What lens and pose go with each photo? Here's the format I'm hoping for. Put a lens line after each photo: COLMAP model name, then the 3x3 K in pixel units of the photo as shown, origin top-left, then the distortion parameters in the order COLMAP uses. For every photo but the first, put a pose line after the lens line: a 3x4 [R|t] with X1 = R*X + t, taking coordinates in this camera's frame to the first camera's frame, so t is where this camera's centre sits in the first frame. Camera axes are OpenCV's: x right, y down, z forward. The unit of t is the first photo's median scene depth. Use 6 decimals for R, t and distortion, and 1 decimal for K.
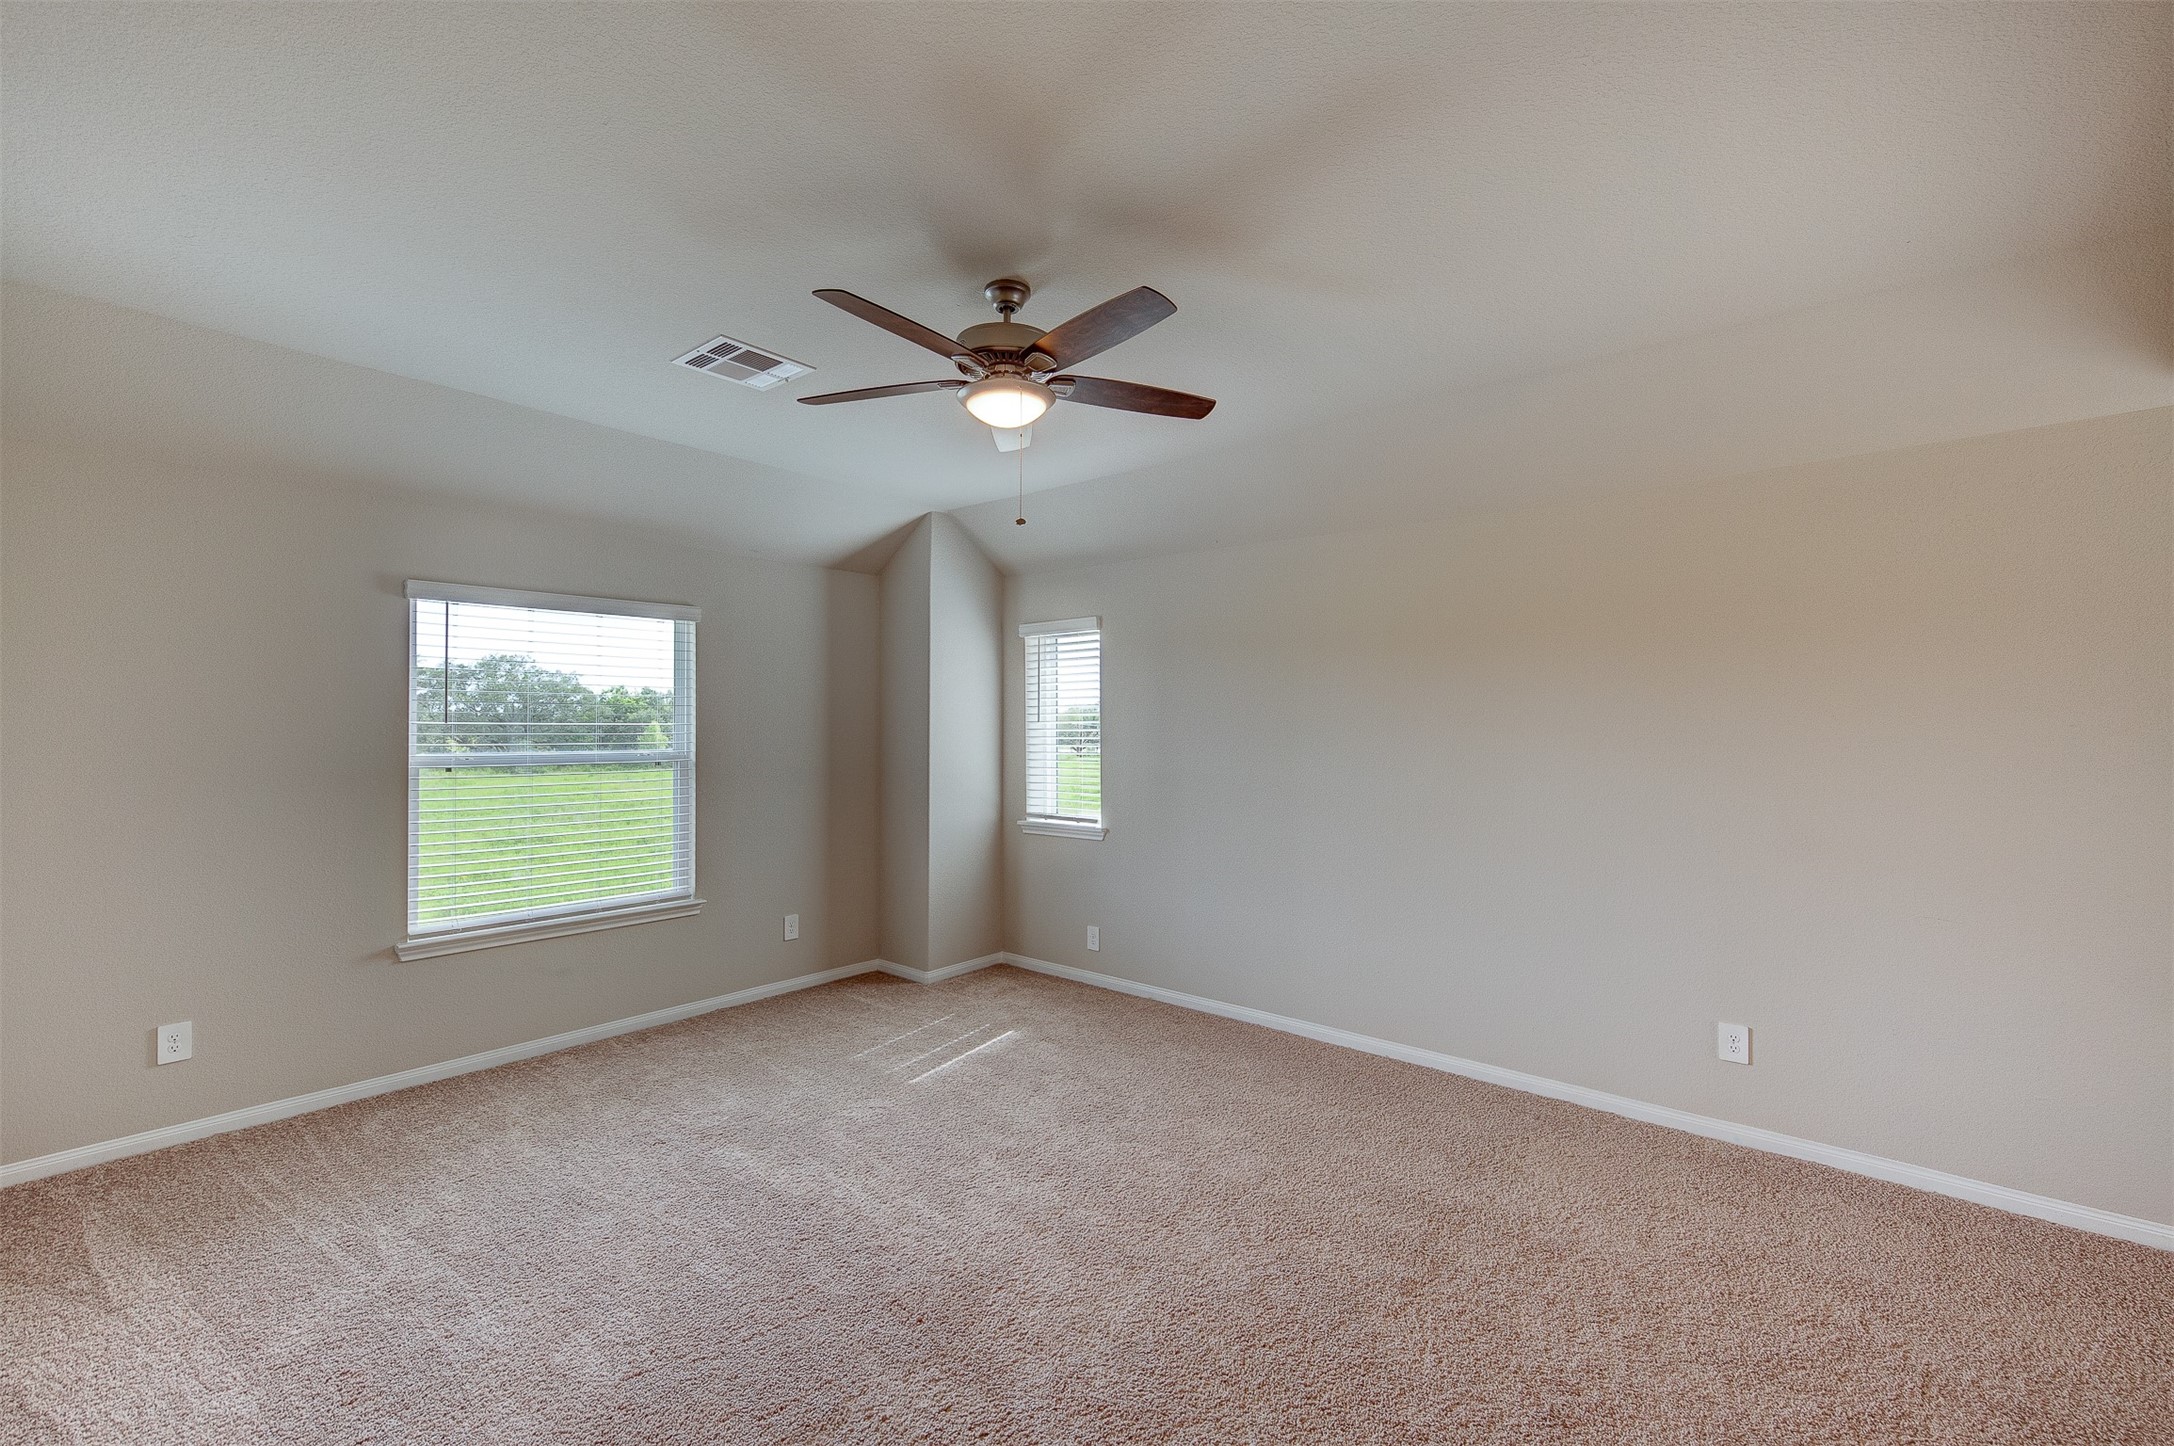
lens RADIAL K [[917.6, 0, 1087.6], [0, 917.6, 723.0], [0, 0, 1]] dist [0.000375, 0.000130]
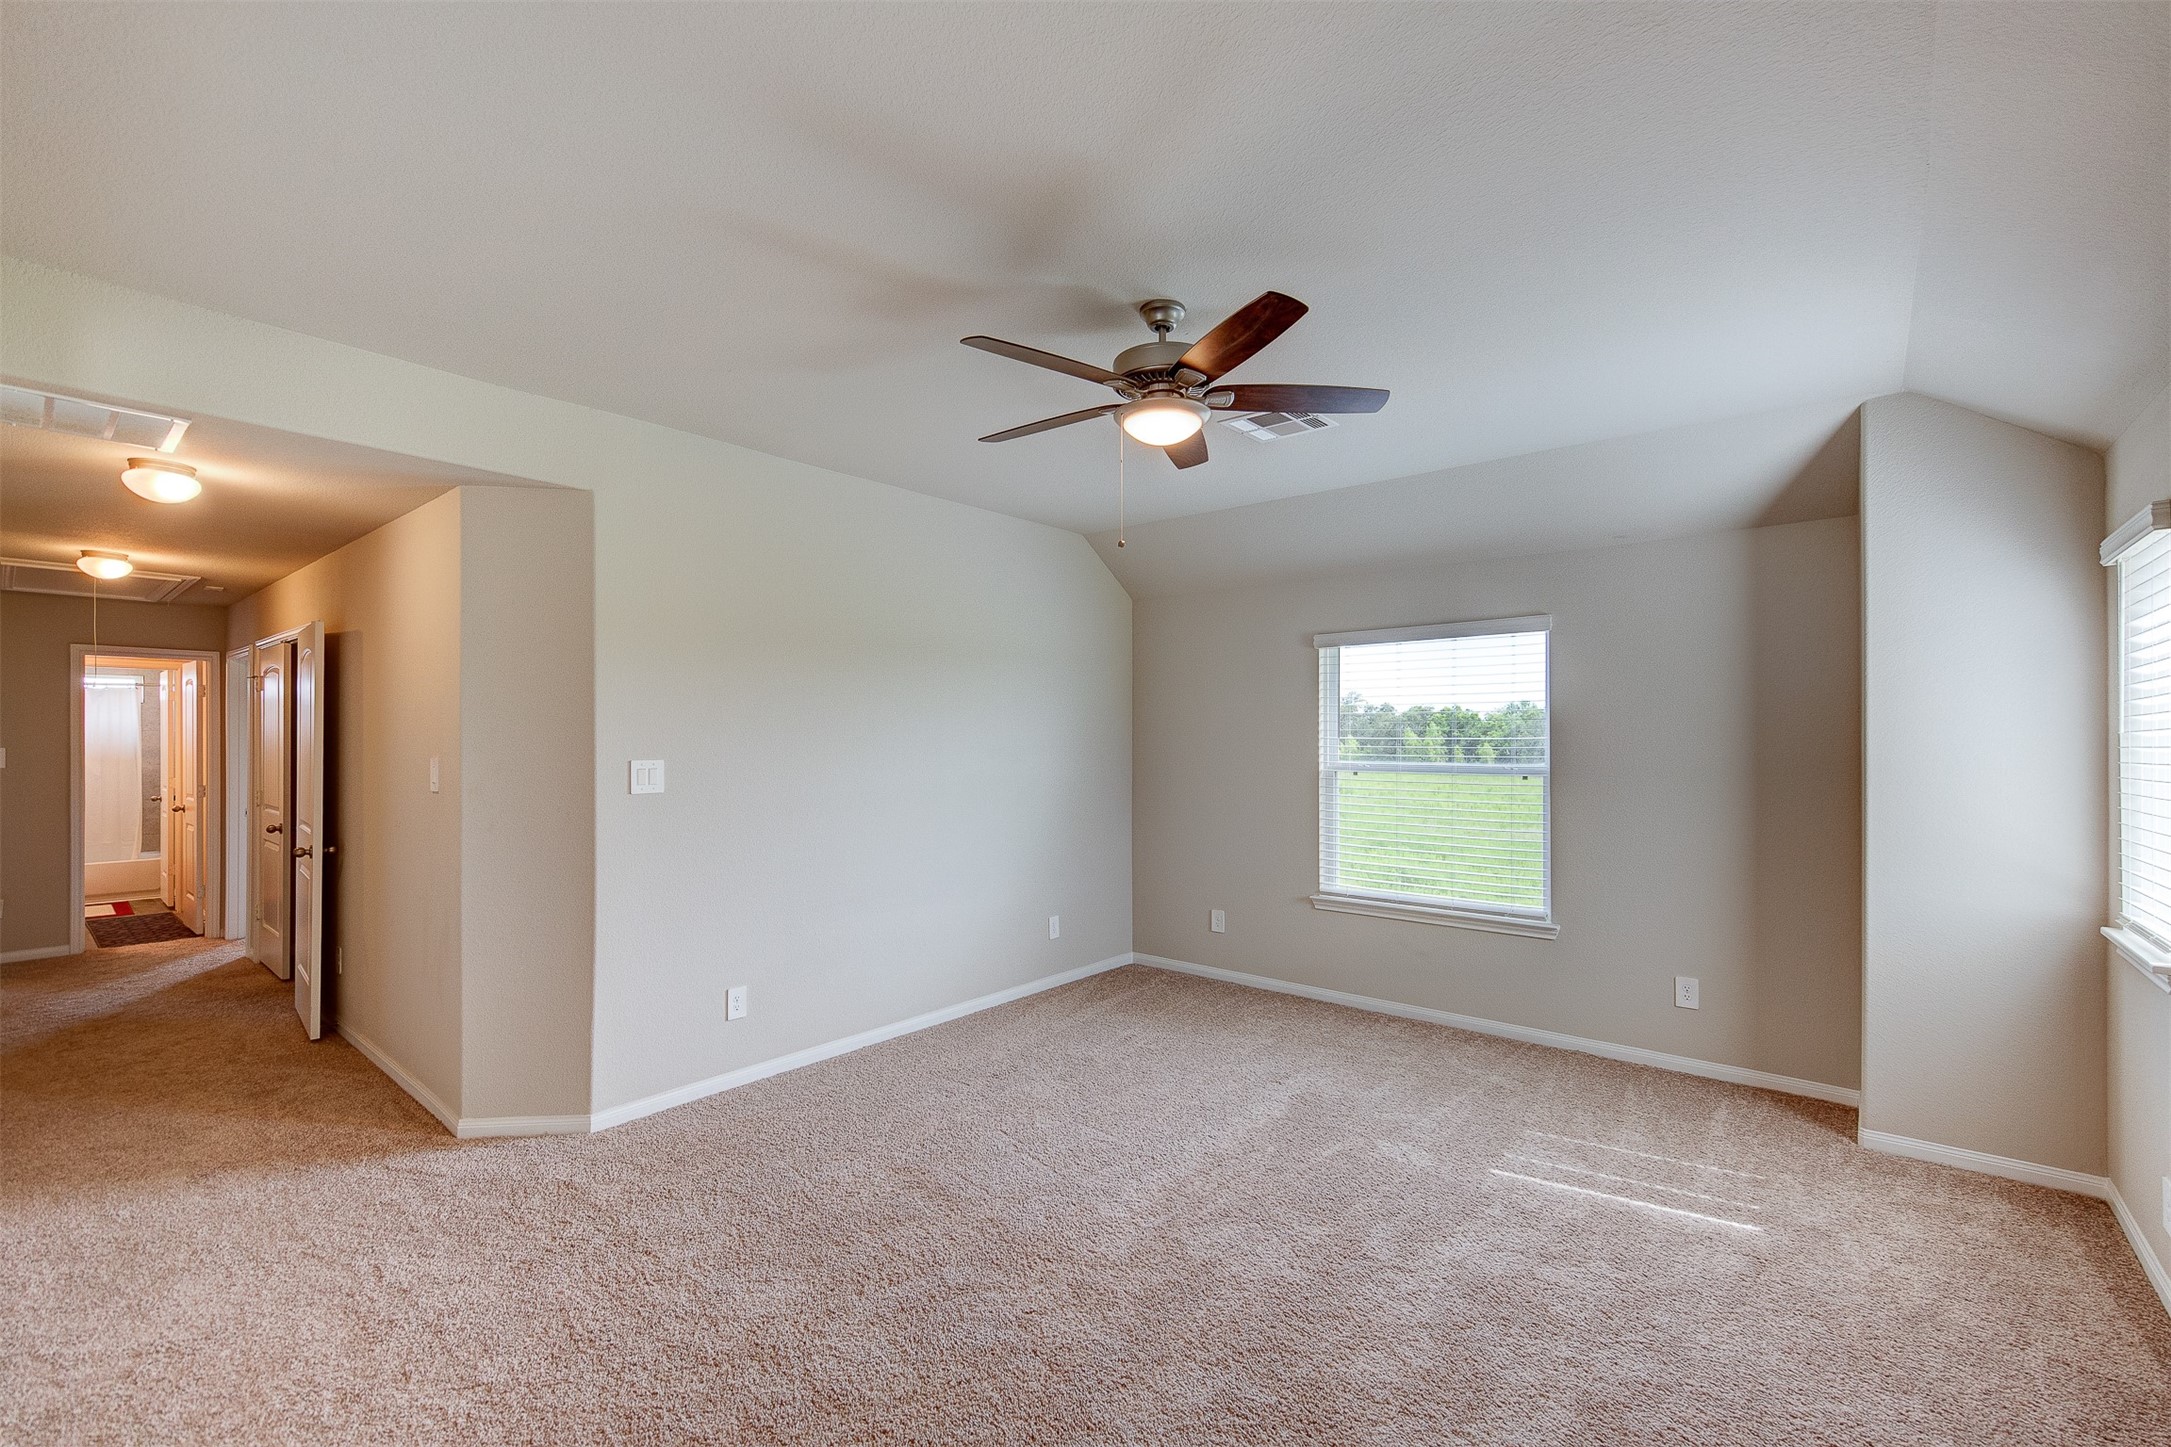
lens RADIAL K [[922.5, 0, 1084.4], [0, 922.5, 734.6], [0, 0, 1]] dist [0.000072, -0.000011]
pose [[0.003399, -0.002424, -0.999991, 0.598677], [-0.000826, 0.999997, -0.002427, -0.000181], [0.999994, 0.000834, 0.003397, 0.587126]]
